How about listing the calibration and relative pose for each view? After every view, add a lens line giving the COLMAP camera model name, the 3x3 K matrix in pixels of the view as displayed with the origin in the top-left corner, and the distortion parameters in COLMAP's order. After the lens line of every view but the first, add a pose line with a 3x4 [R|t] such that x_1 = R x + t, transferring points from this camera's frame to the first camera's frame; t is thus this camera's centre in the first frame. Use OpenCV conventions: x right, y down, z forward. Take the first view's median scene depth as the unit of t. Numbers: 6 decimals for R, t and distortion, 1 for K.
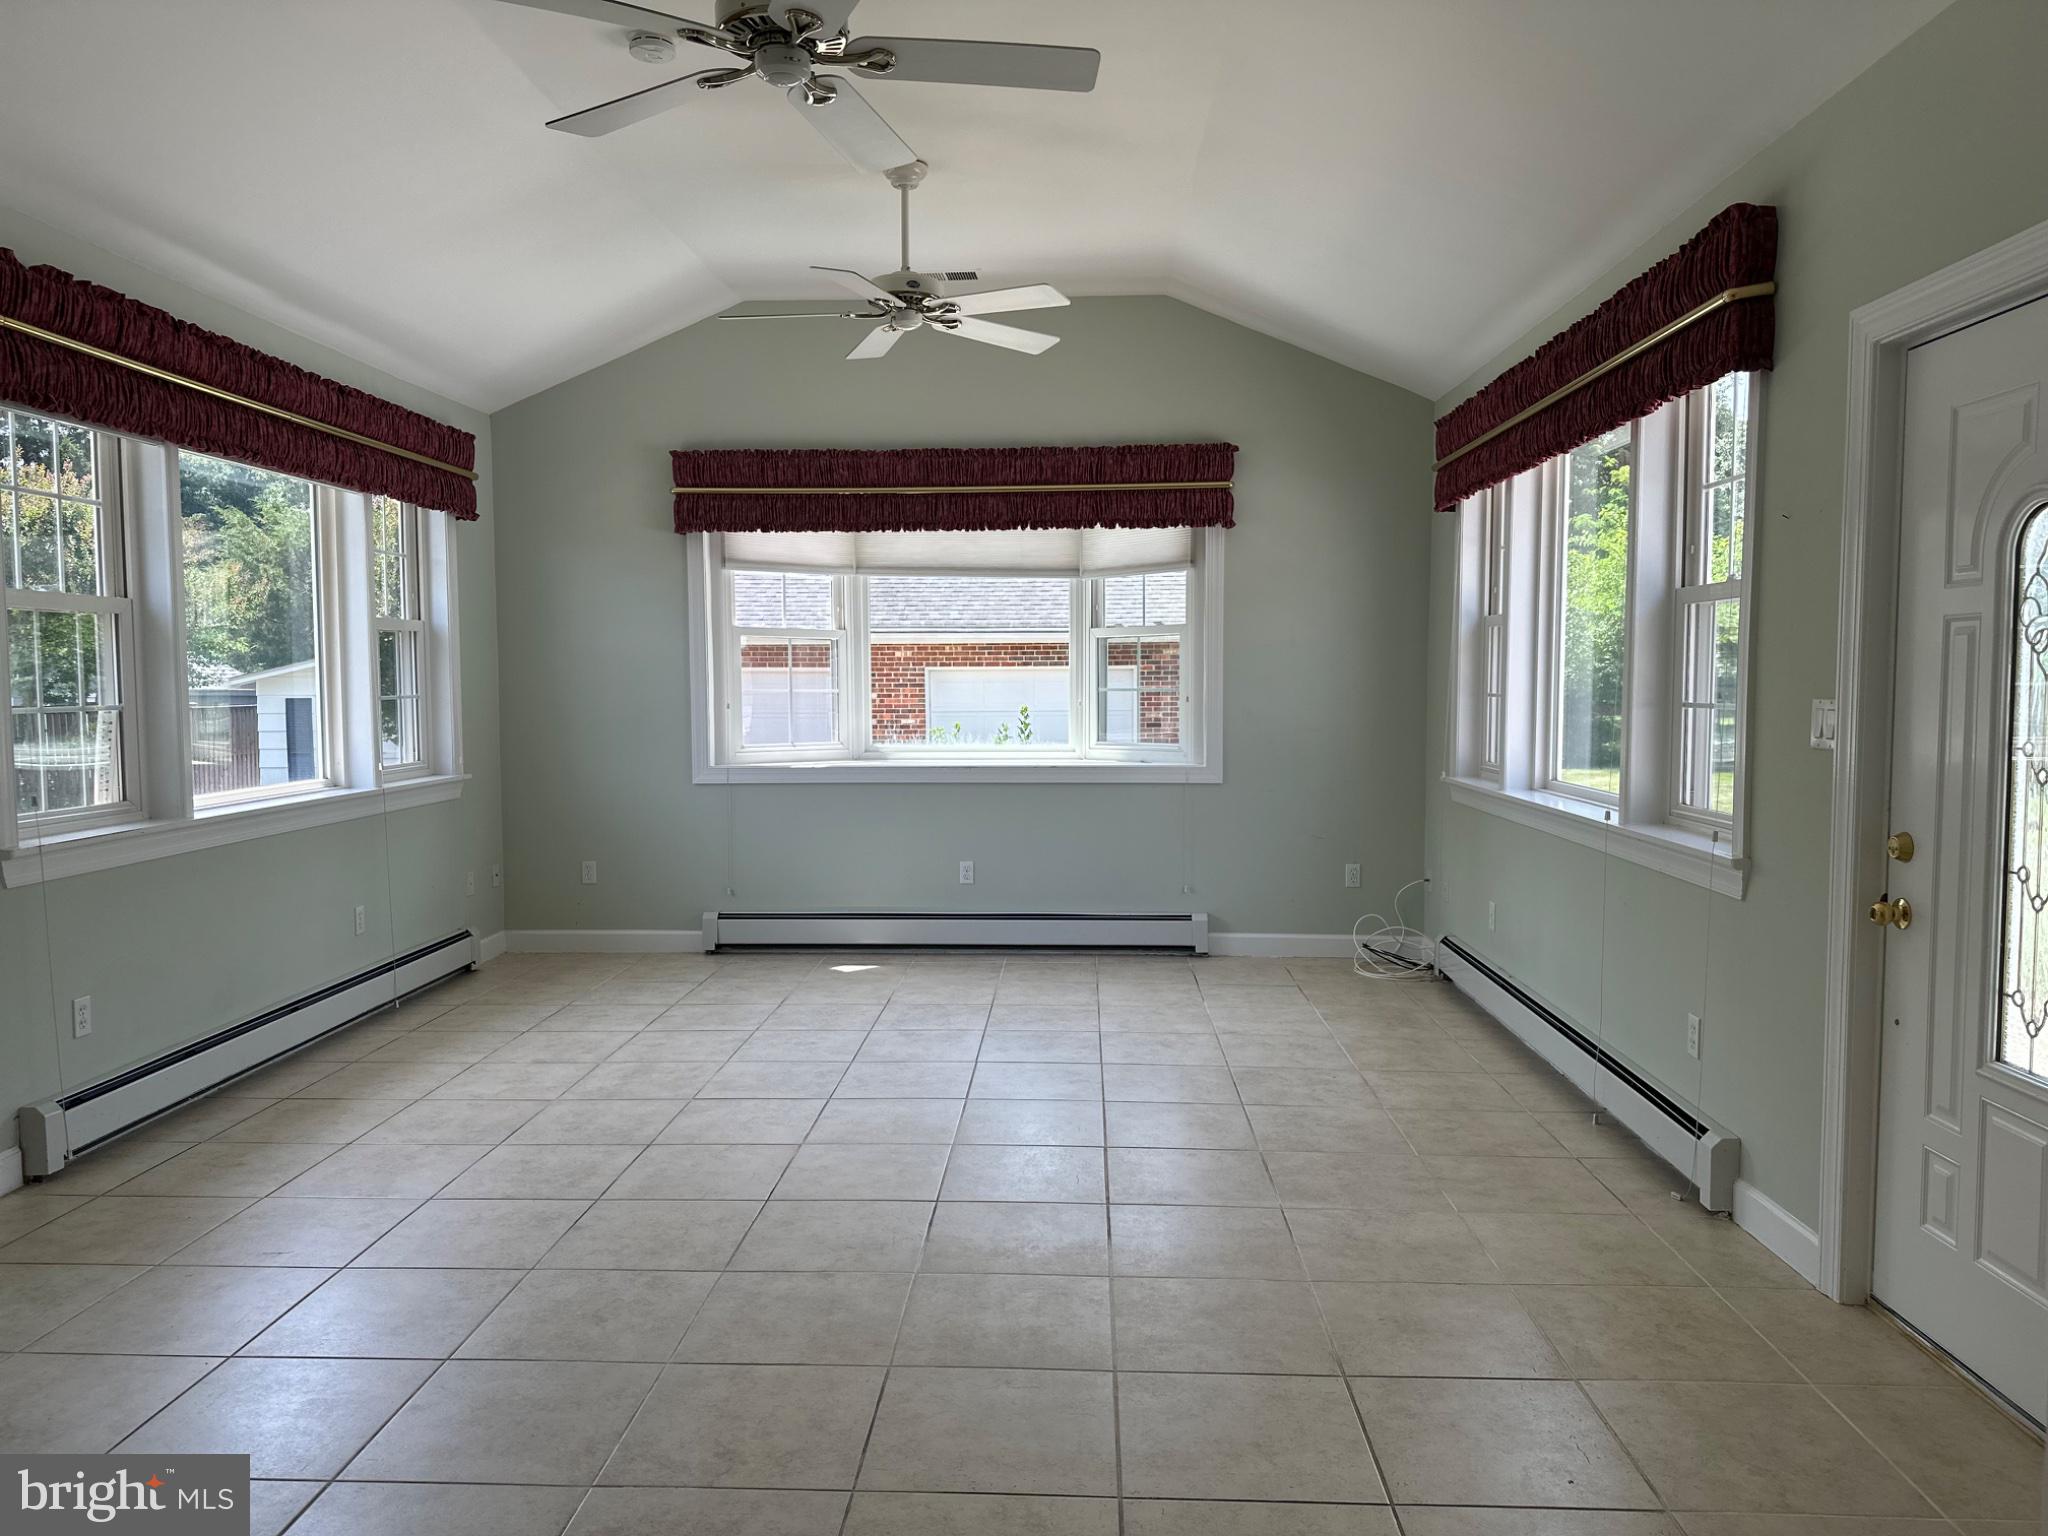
lens RADIAL K [[1450.2, 0, 1033.8], [0, 1450.2, 773.5], [0, 0, 1]] dist [0.080517, -0.122063]
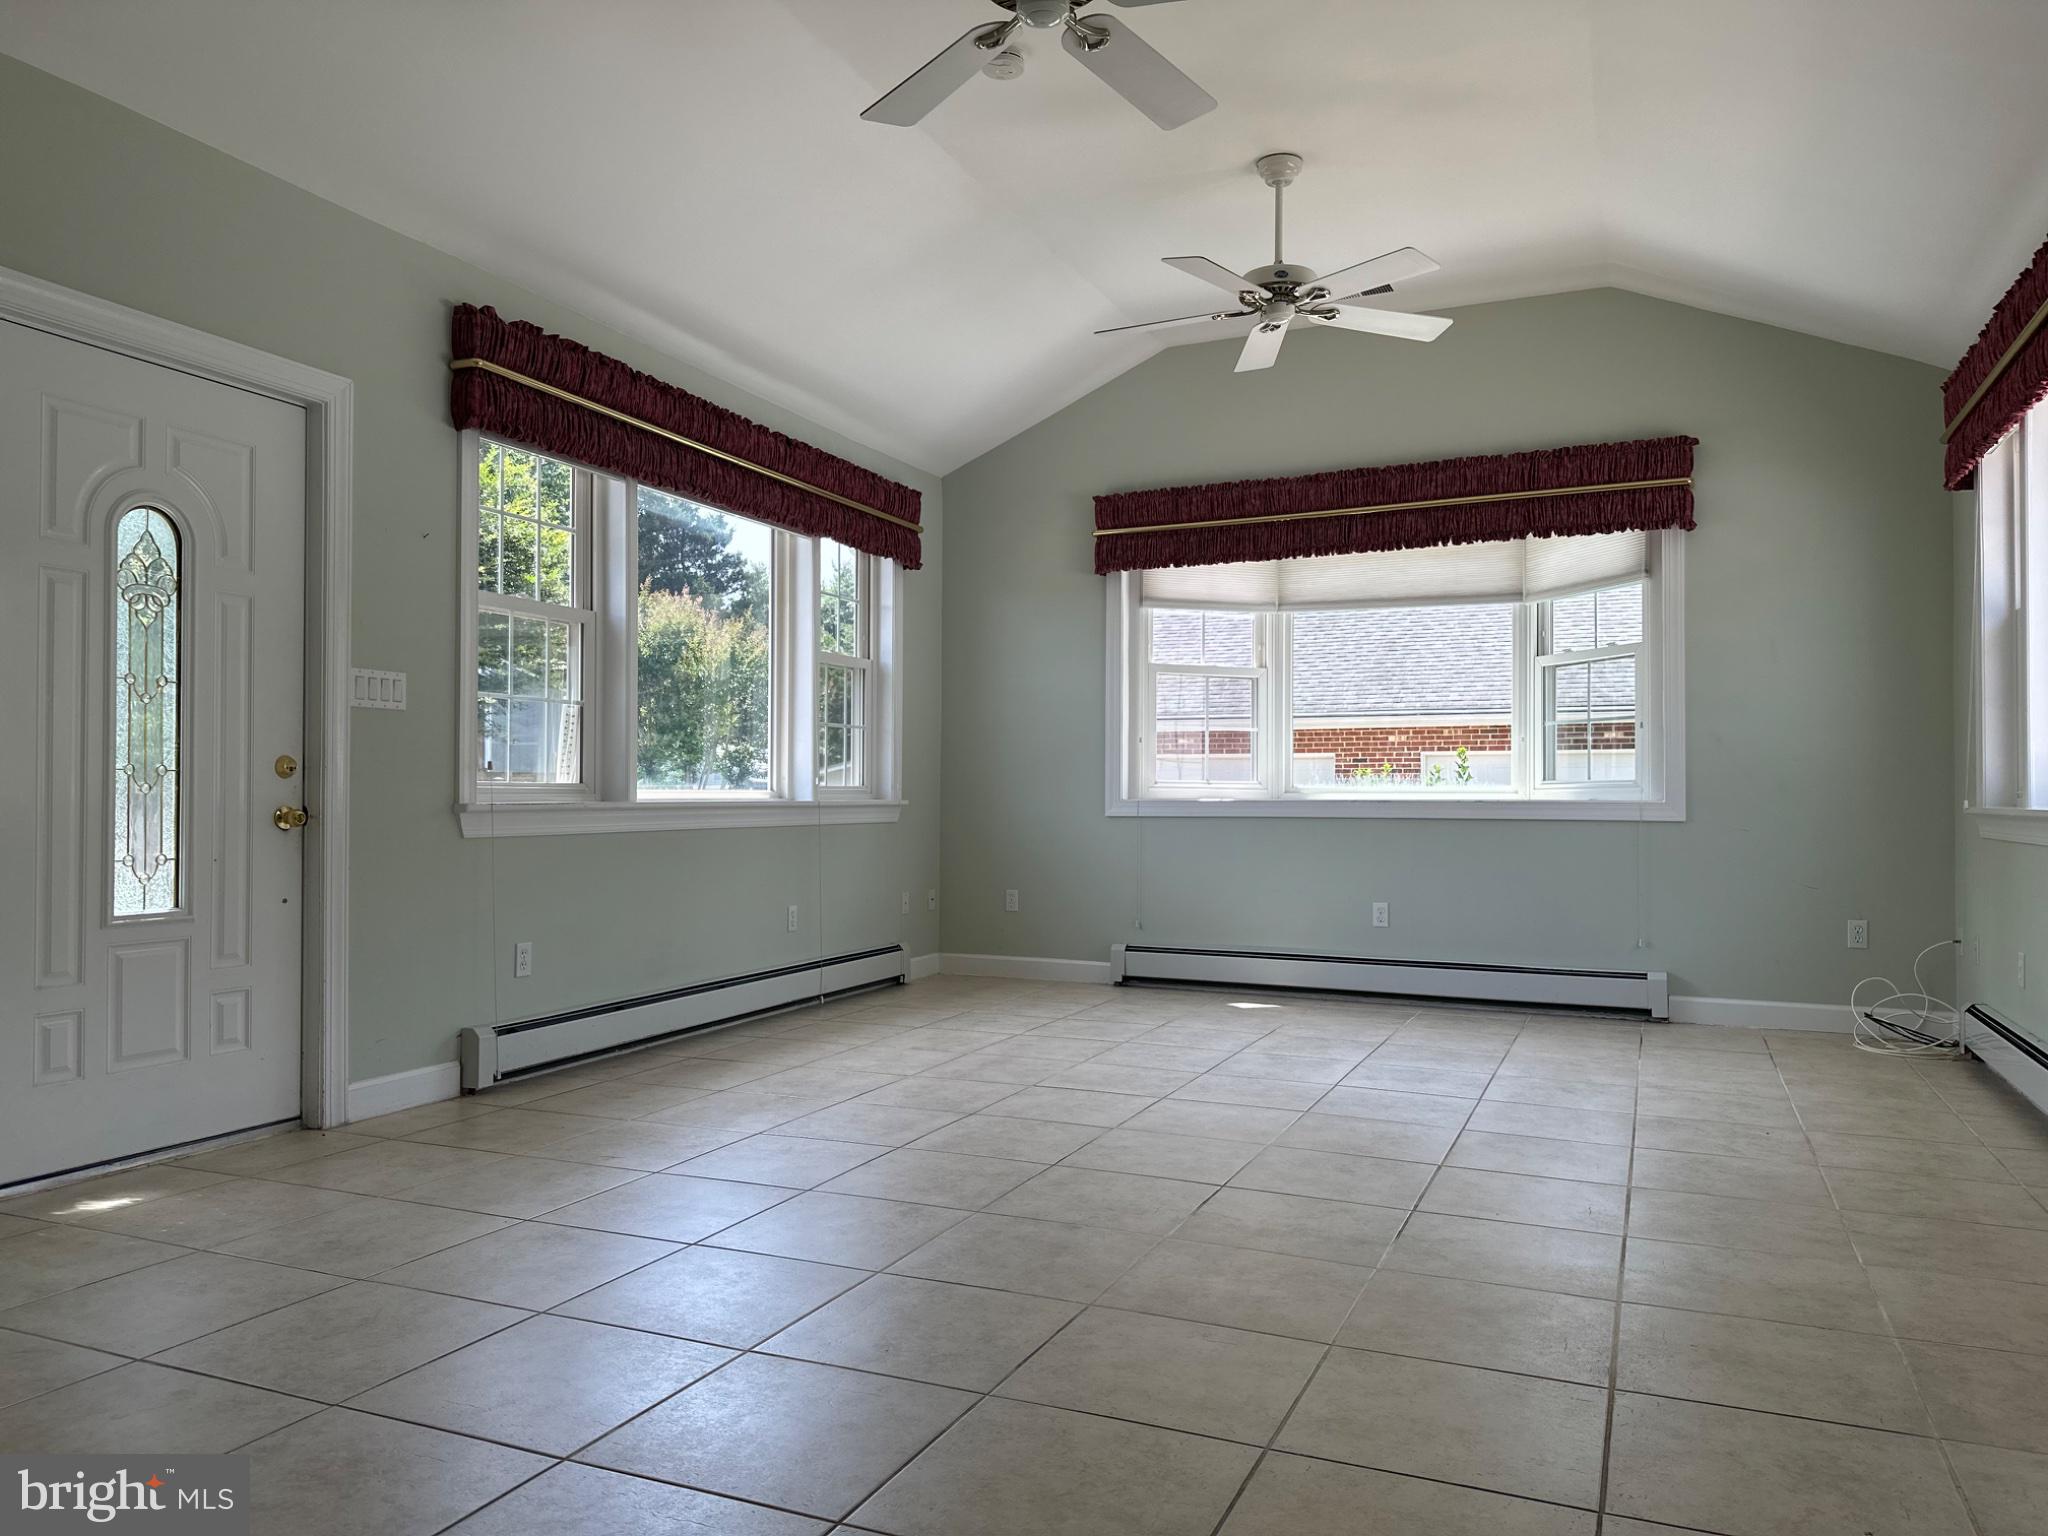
lens RADIAL K [[1450.2, 0, 1009.2], [0, 1450.2, 765.4], [0, 0, 1]] dist [0.080517, -0.122063]
pose [[0.927140, -0.000840, -0.374714, 0.095582], [-0.032245, 0.996109, -0.082016, 0.066133], [0.373325, 0.088123, 0.923506, 0.042709]]
